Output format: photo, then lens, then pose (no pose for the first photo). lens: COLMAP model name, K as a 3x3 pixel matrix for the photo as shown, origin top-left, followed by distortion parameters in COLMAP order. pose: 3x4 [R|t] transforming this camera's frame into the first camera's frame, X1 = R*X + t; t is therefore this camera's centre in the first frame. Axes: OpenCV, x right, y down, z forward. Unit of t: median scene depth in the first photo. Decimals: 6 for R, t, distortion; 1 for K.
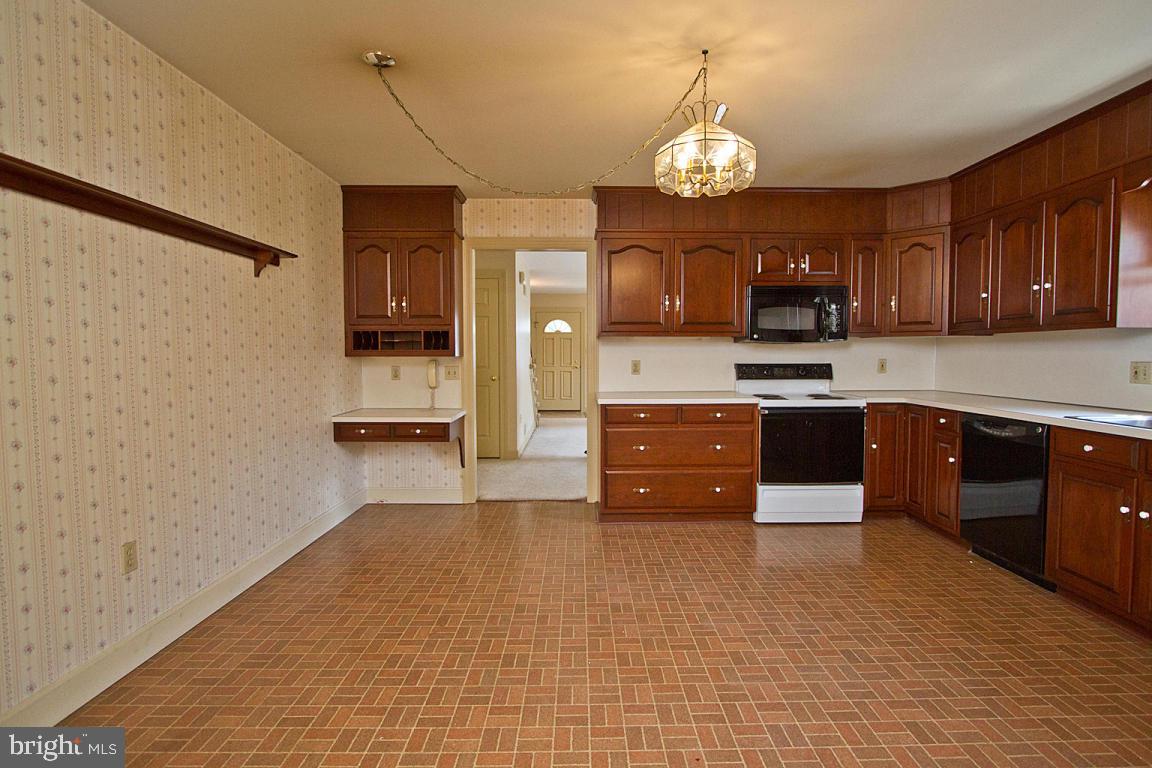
lens RADIAL K [[543.2, 0, 573.5], [0, 543.2, 379.0], [0, 0, 1]] dist [-0.024977, -0.000367]
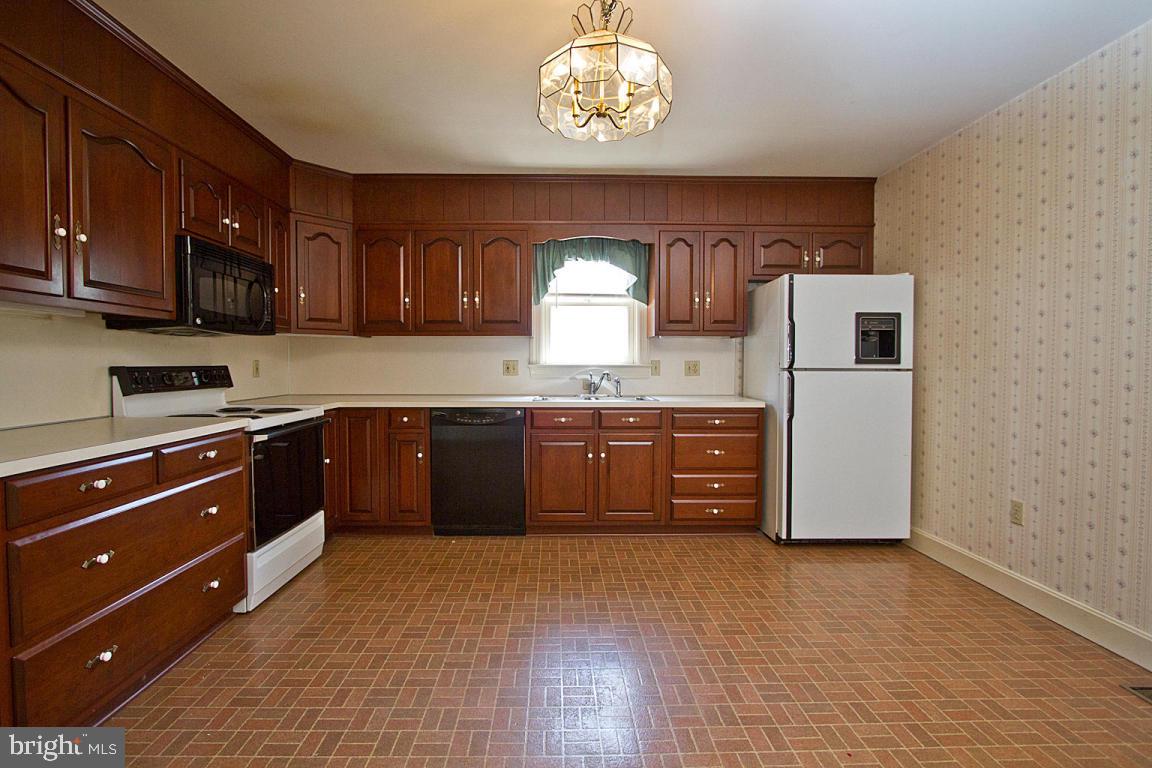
lens RADIAL K [[543.4, 0, 561.7], [0, 543.4, 380.8], [0, 0, 1]] dist [-0.010460, -0.000357]
pose [[-0.021206, -0.029534, 0.999339, -0.401307], [0.044349, 0.998552, 0.030452, -0.015805], [-0.998791, 0.044966, -0.019865, 0.840935]]
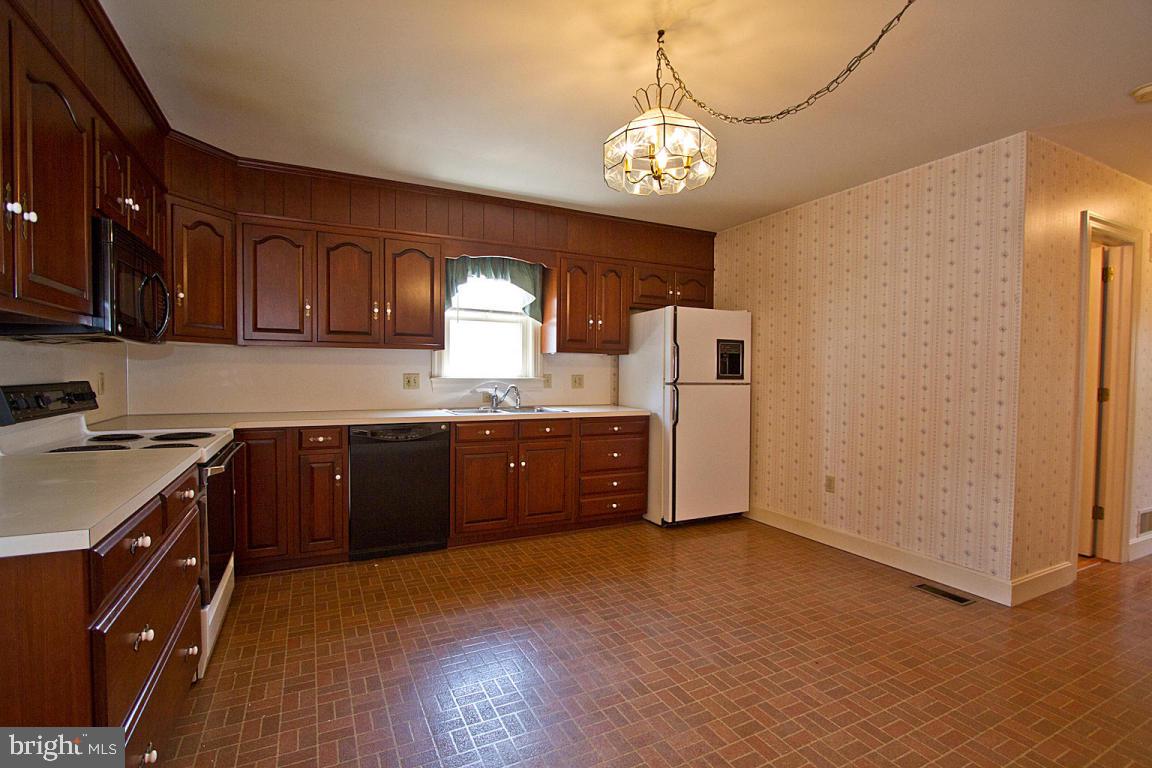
lens RADIAL K [[532.7, 0, 573.3], [0, 532.7, 388.7], [0, 0, 1]] dist [-0.014087, 0.000407]
pose [[-0.451713, -0.030237, 0.891651, -0.378284], [0.032145, 0.998225, 0.050136, -0.047936], [-0.891584, 0.051309, -0.449940, 1.187924]]
